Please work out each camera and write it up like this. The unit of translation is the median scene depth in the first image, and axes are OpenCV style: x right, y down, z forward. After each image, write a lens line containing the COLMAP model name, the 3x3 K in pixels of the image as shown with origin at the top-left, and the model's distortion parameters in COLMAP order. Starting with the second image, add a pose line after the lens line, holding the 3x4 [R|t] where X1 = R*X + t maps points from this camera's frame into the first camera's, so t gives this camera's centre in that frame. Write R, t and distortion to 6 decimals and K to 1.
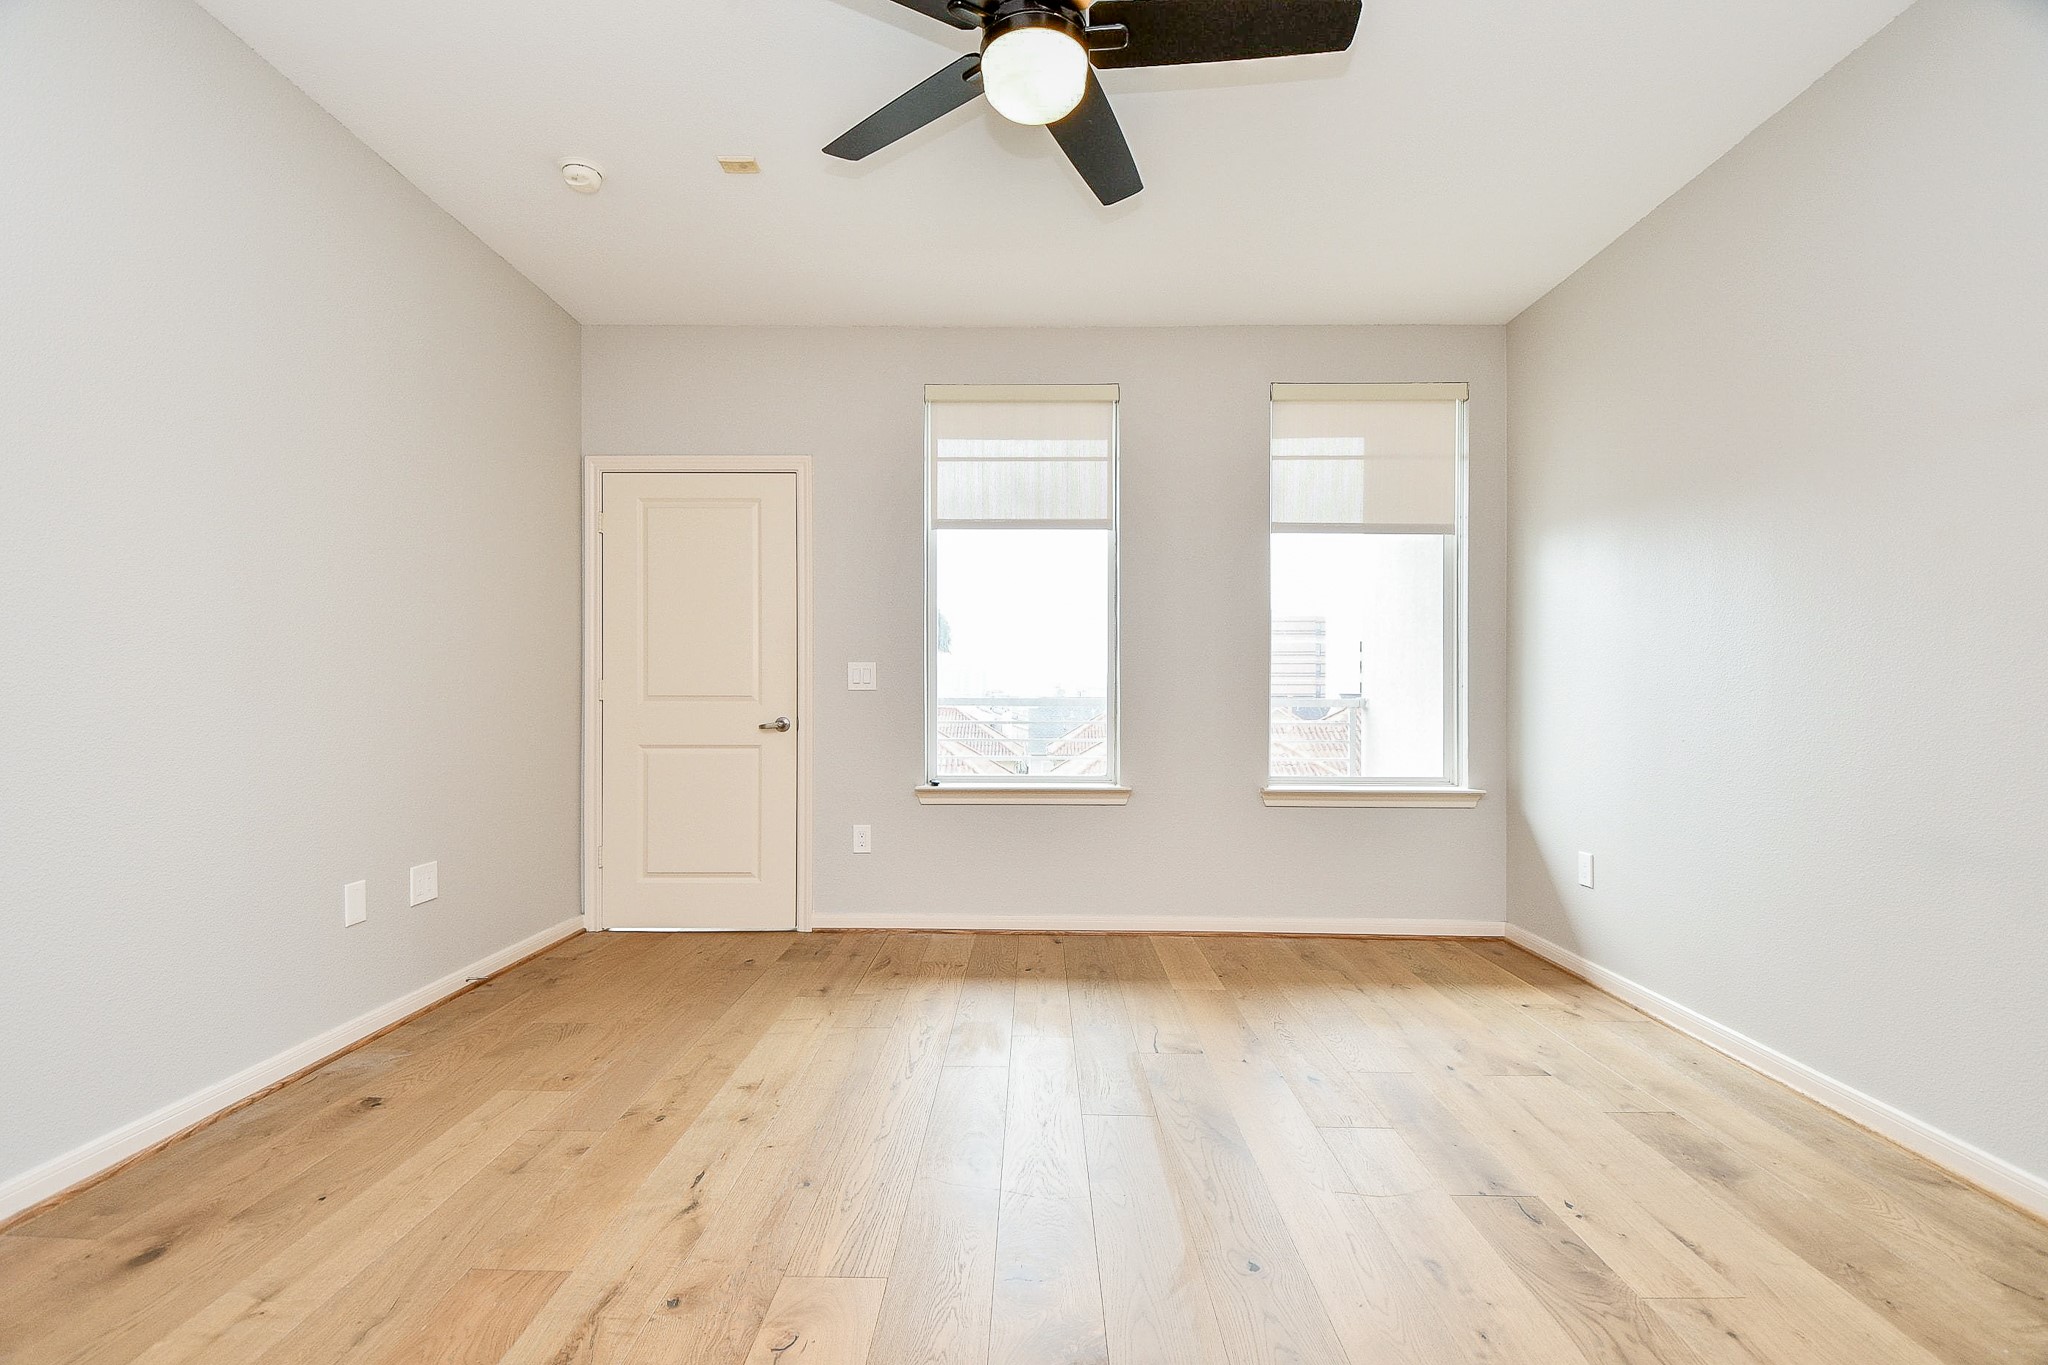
lens RADIAL K [[901.8, 0, 1032.5], [0, 901.8, 691.9], [0, 0, 1]] dist [0.029776, -0.029169]
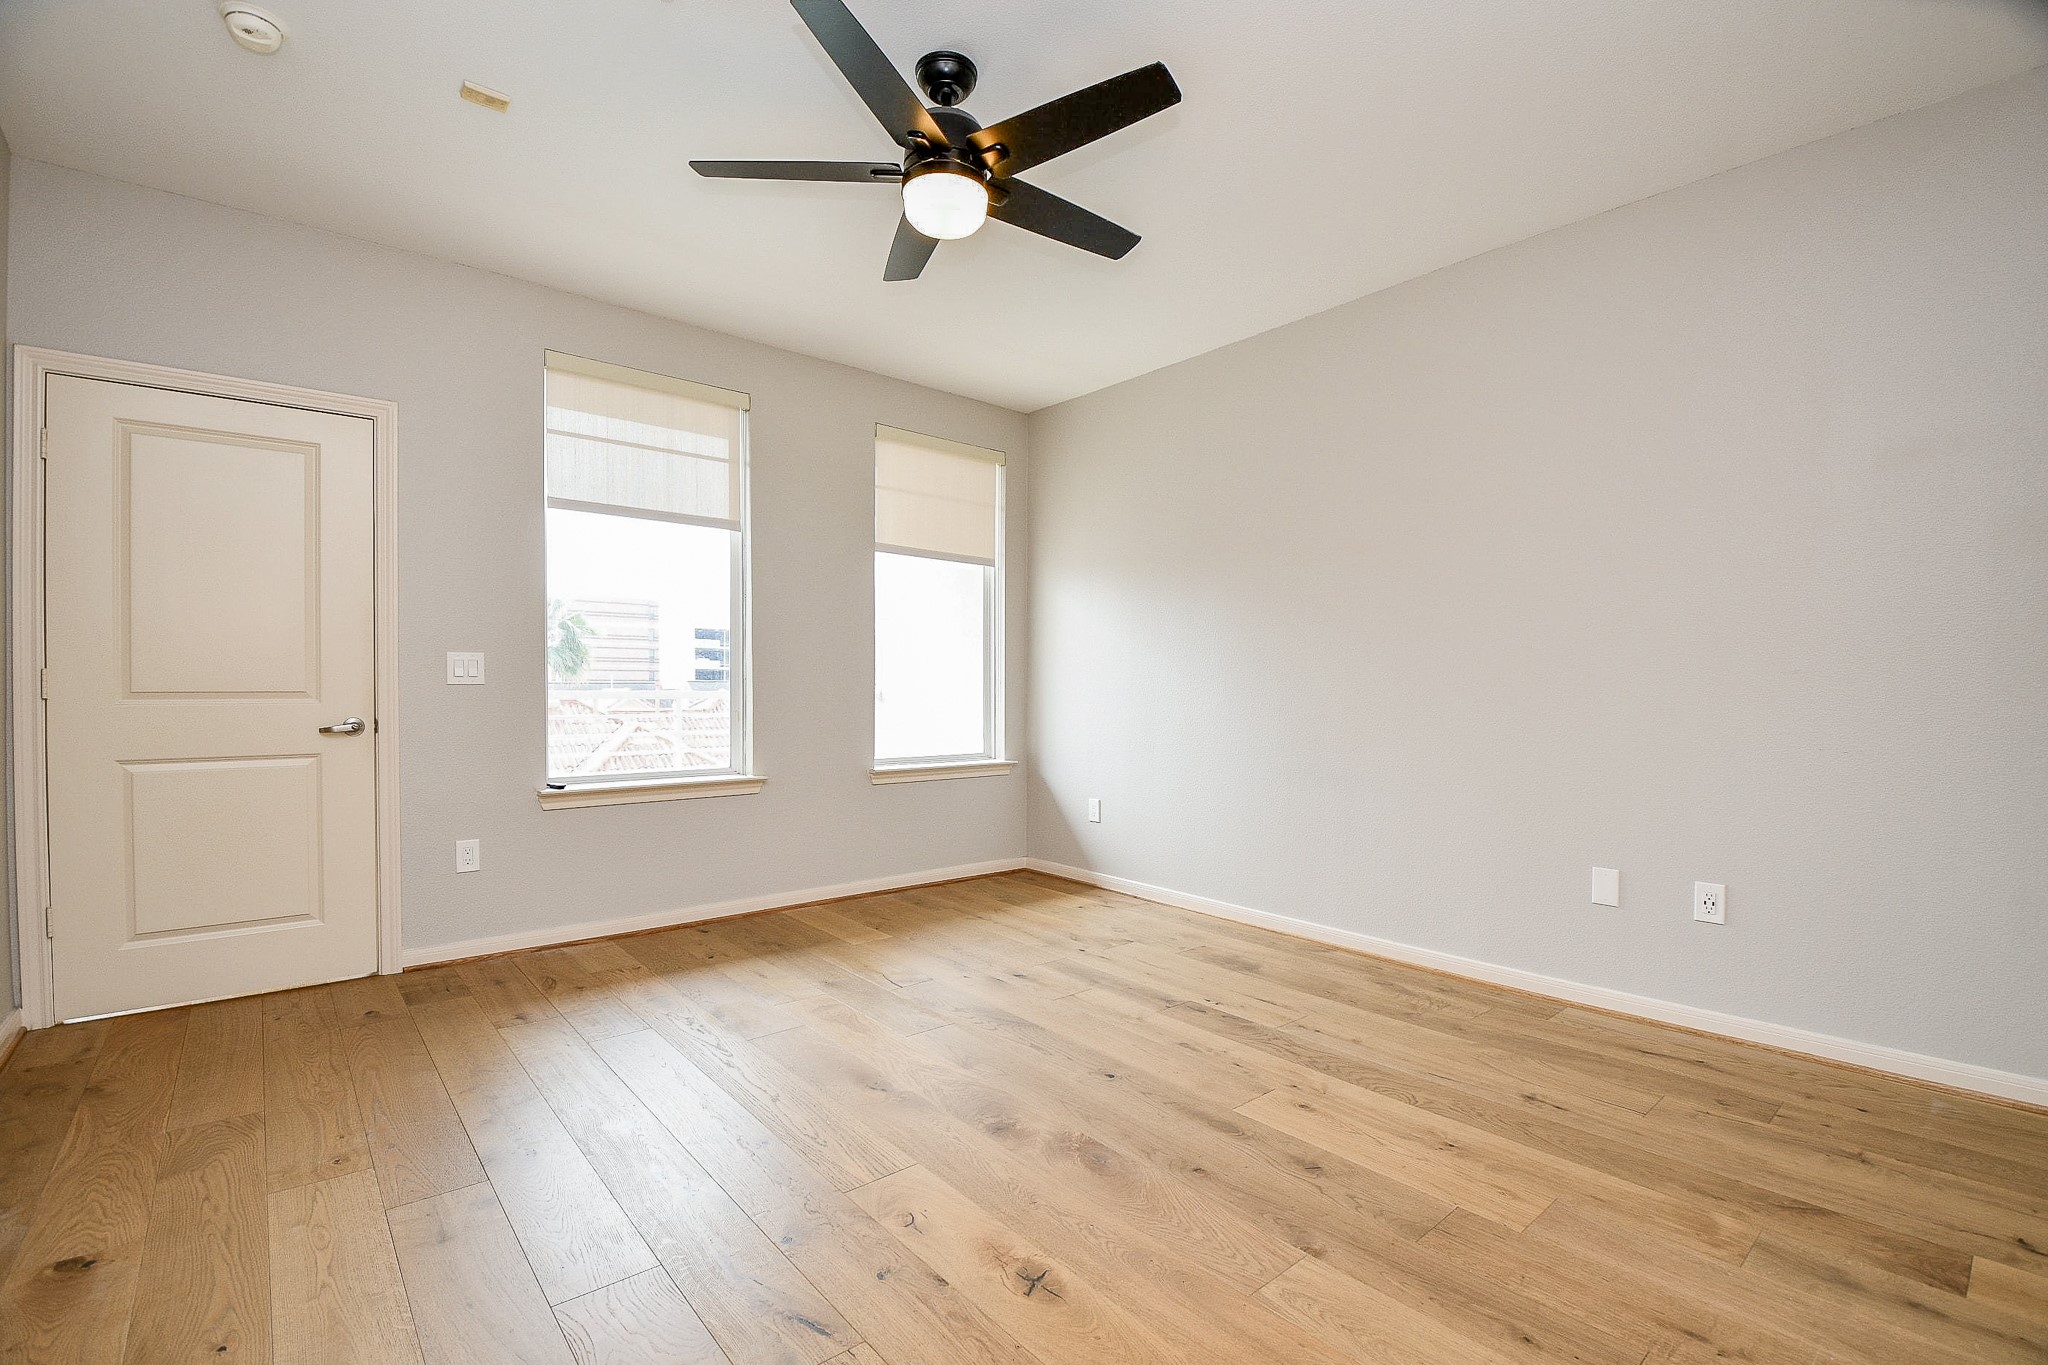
lens RADIAL K [[901.8, 0, 1032.5], [0, 901.8, 691.9], [0, 0, 1]] dist [0.029776, -0.029169]
pose [[0.753341, -0.003099, 0.657623, -0.362785], [-0.006937, 0.999896, 0.012659, -0.009944], [-0.657594, -0.014099, 0.753241, -0.015924]]
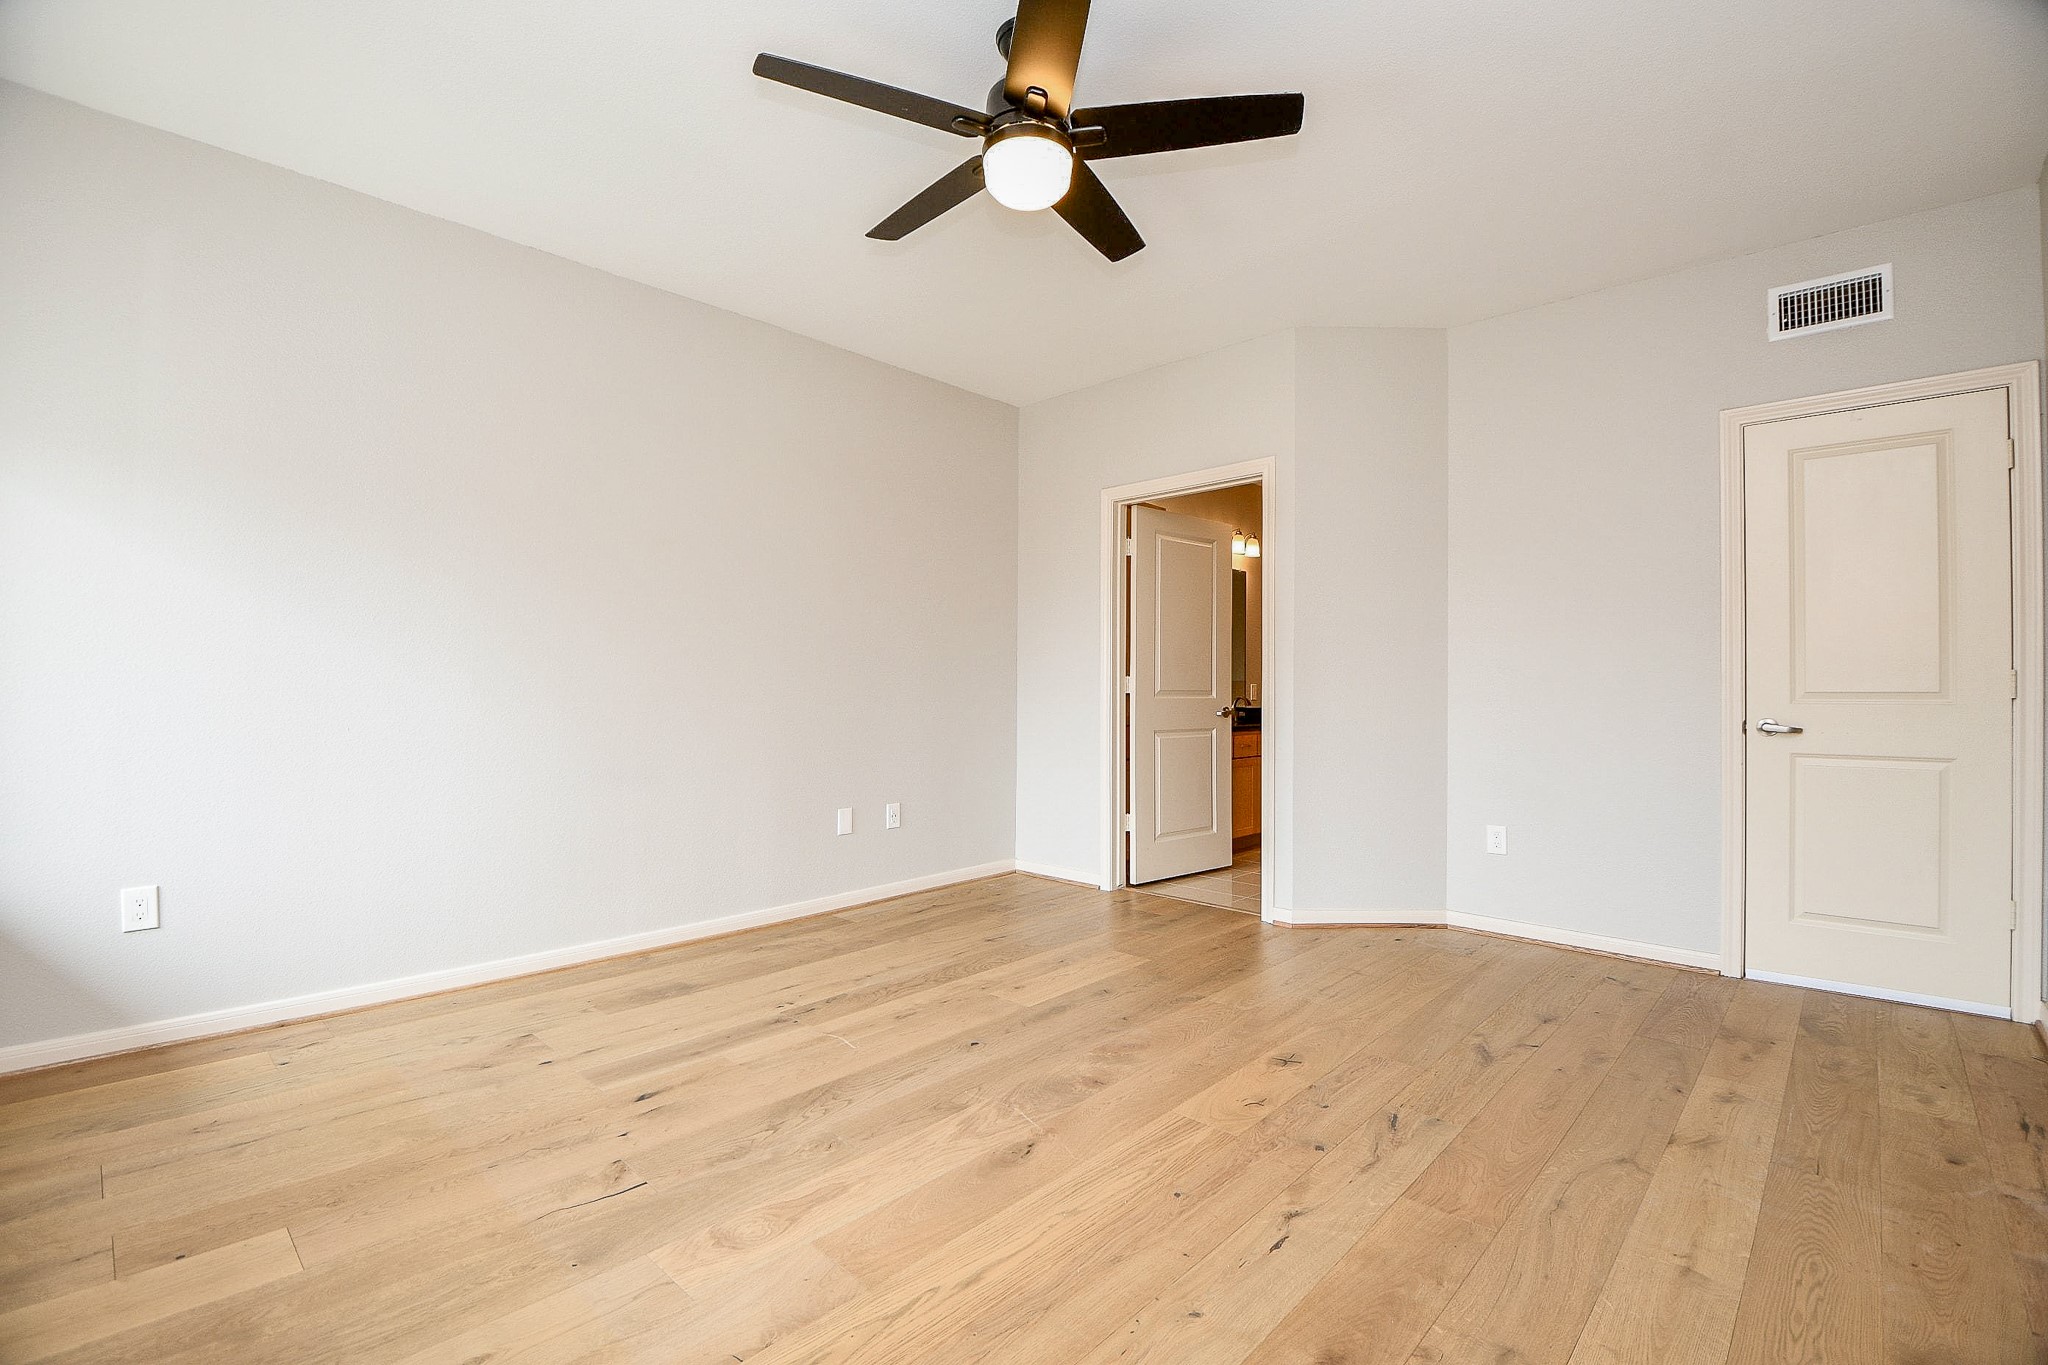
lens RADIAL K [[883.6, 0, 1032.5], [0, 883.6, 693.2], [0, 0, 1]] dist [0.025471, -0.027545]
pose [[-0.731076, -0.007856, 0.682250, -0.388927], [-0.011454, 0.999934, -0.000760, 0.004284], [-0.682199, -0.008370, -0.731118, 0.899443]]
